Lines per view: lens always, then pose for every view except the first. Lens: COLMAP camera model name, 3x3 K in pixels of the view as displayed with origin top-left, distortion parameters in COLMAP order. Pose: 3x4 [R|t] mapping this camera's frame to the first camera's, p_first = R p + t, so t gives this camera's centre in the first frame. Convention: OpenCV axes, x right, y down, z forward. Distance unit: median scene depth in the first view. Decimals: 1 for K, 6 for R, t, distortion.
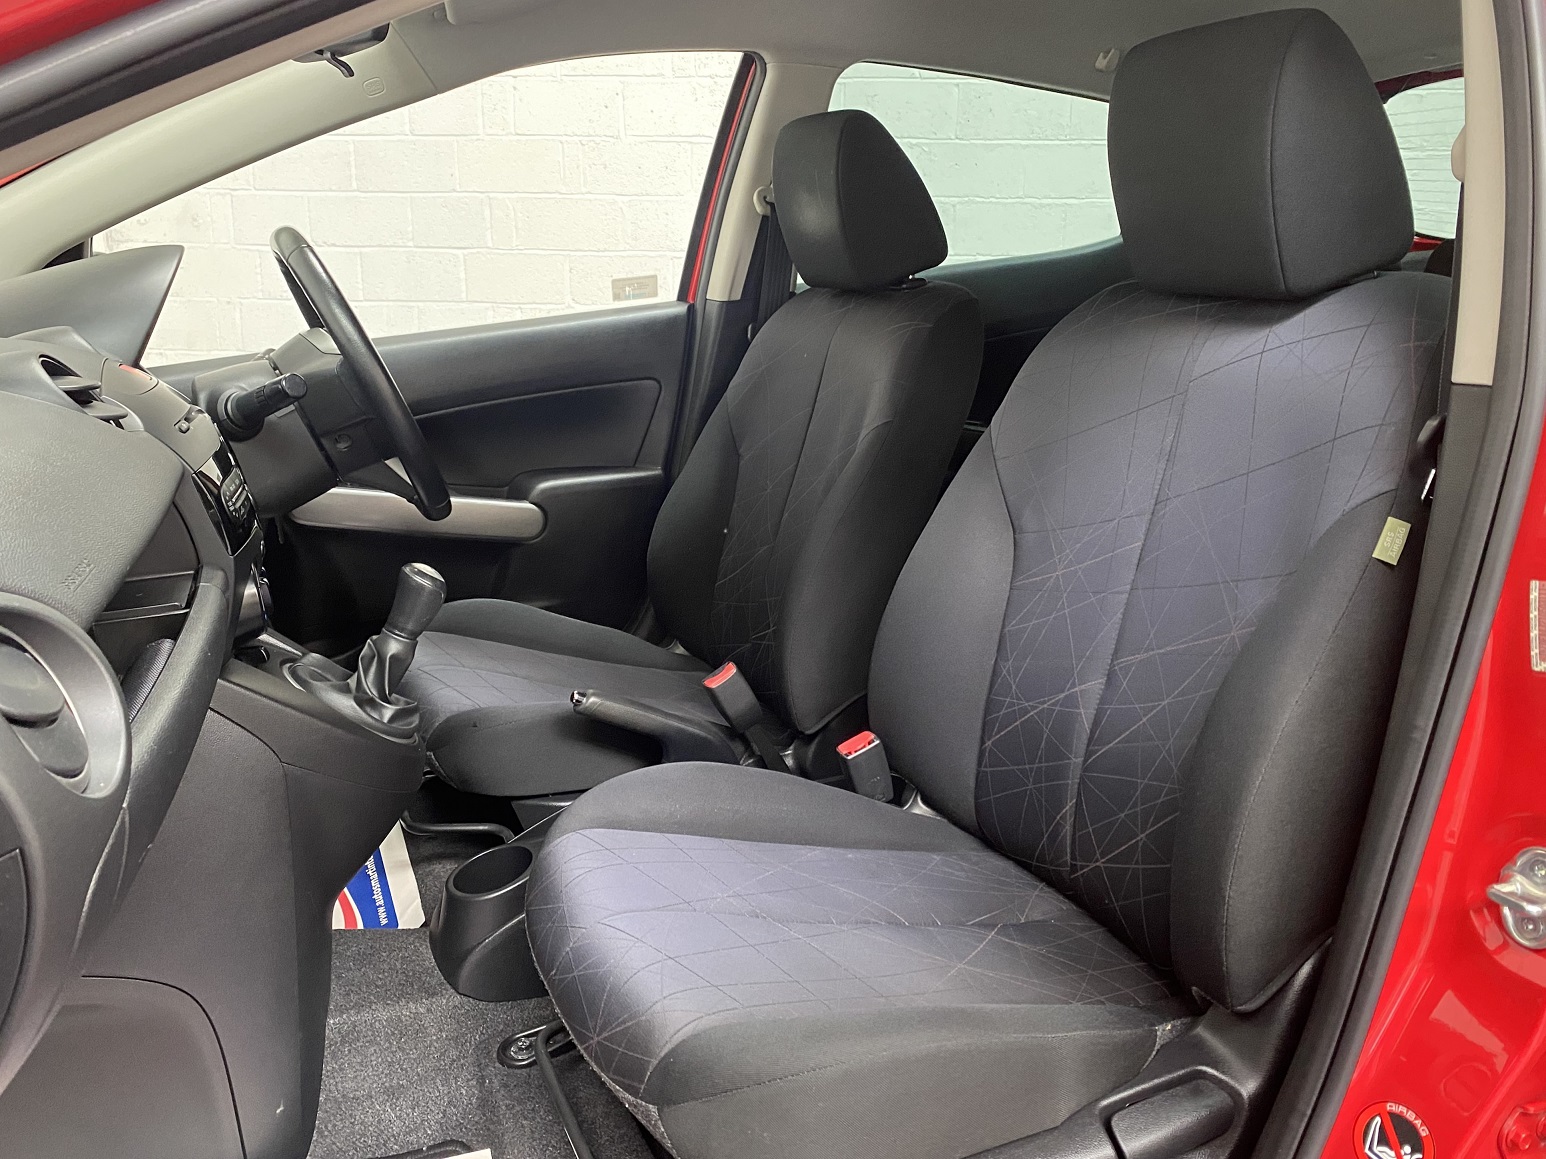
lens RADIAL K [[1174.4, 0, 736.1], [0, 1174.4, 575.2], [0, 0, 1]] dist [0.085709, -0.117861]
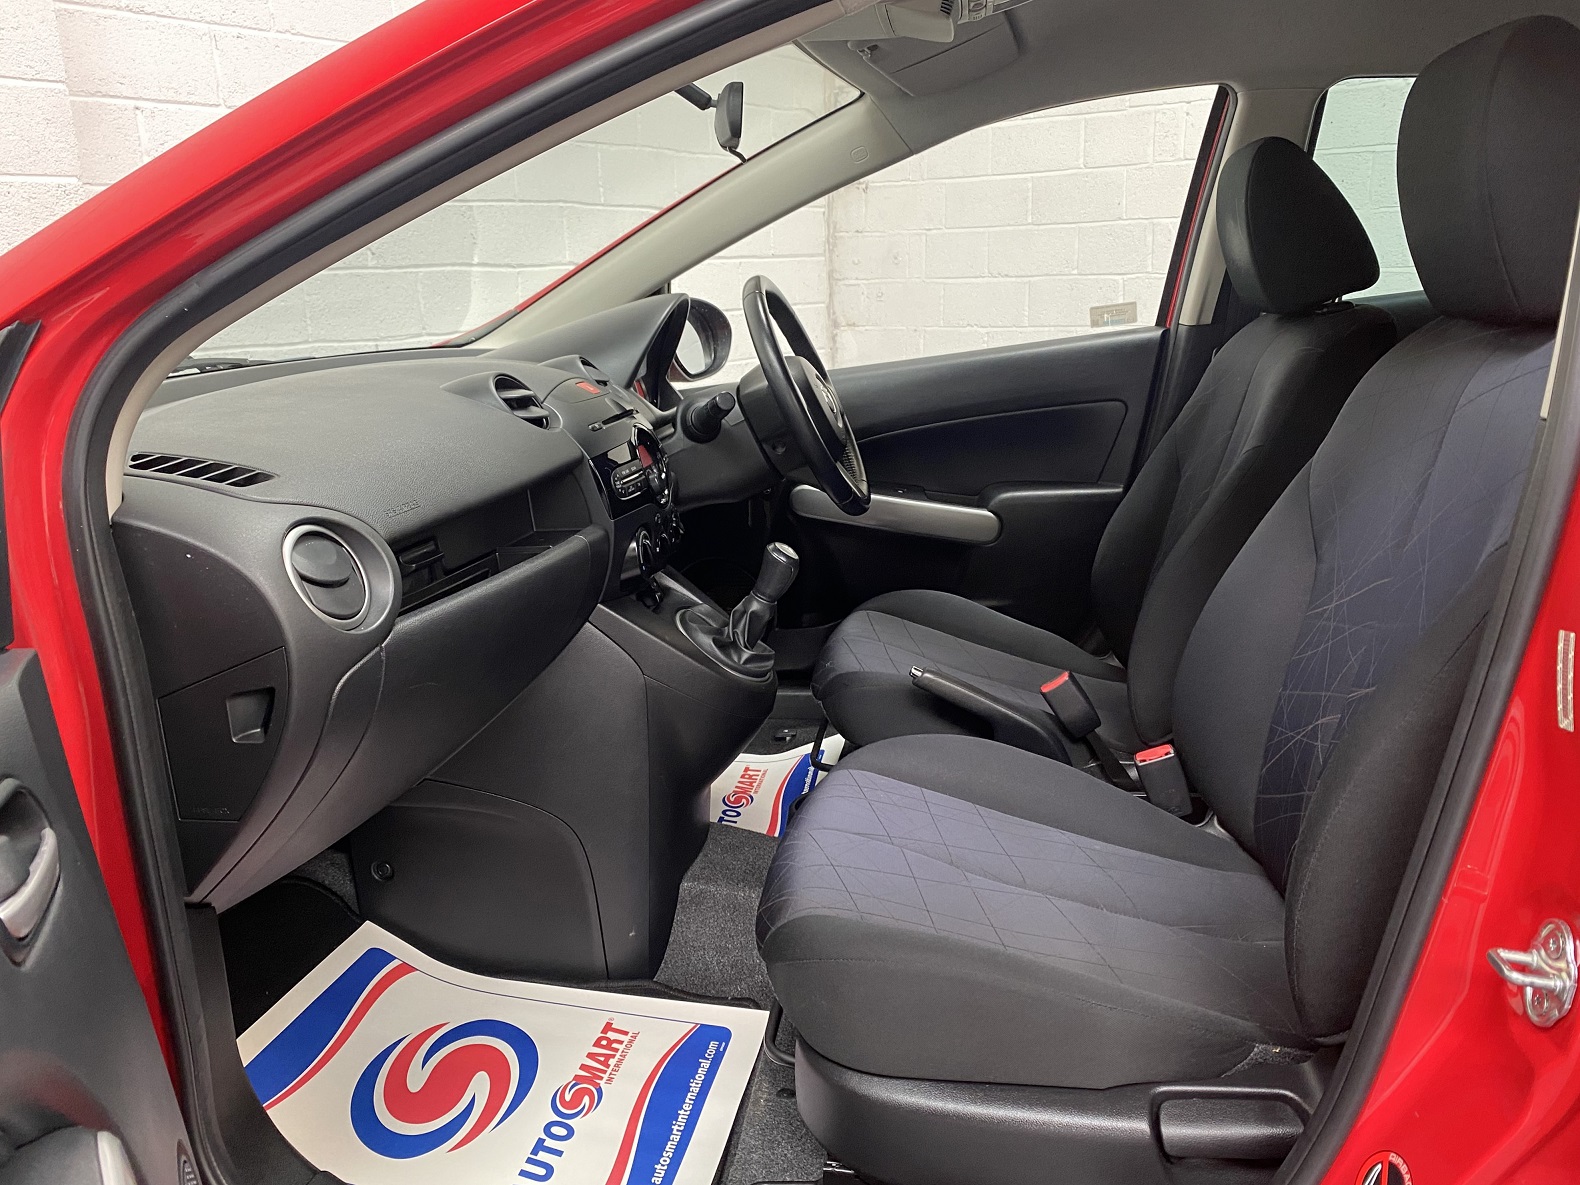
lens RADIAL K [[1172.2, 0, 790.0], [0, 1172.2, 592.5], [0, 0, 1]] dist [0.006254, -0.001252]
pose [[0.854104, 0.102889, -0.509823, 0.252559], [-0.104213, 0.994214, 0.026059, 0.006044], [0.509555, 0.030873, 0.859884, -0.041015]]
